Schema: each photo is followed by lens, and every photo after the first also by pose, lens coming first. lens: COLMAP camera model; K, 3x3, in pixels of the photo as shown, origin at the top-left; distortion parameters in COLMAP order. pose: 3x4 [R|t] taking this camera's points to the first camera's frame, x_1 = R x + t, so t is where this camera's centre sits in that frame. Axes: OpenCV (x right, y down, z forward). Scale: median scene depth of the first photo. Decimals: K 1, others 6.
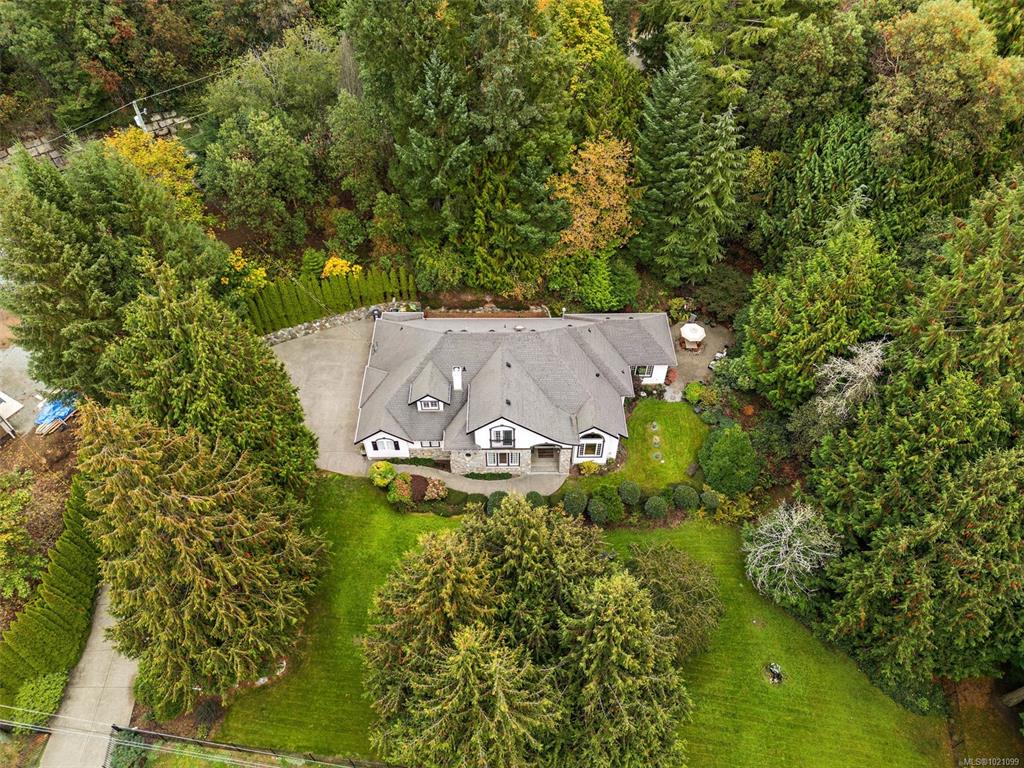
lens RADIAL K [[718.5, 0, 512.0], [0, 718.5, 384.0], [0, 0, 1]] dist [0.065922, -0.043829]
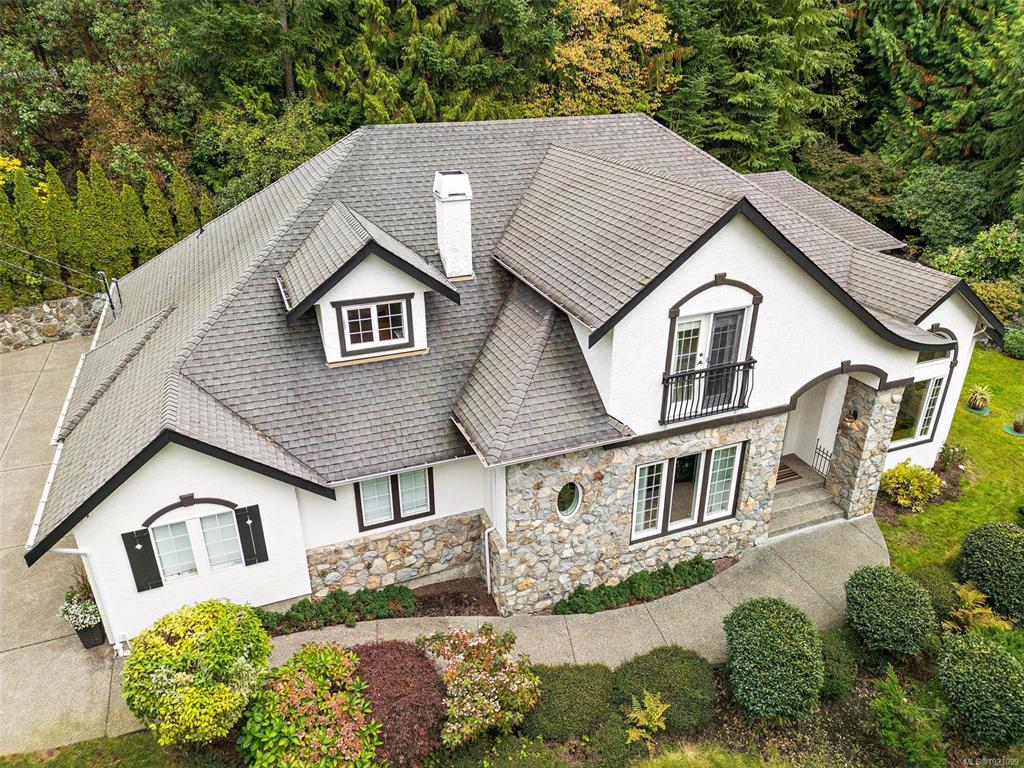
lens RADIAL K [[718.5, 0, 512.0], [0, 718.5, 384.0], [0, 0, 1]] dist [0.065922, -0.043829]
pose [[0.932250, -0.158387, 0.325305, -0.149883], [0.273965, 0.896286, -0.348732, 0.142366], [-0.236332, 0.414227, 0.878956, 0.758423]]
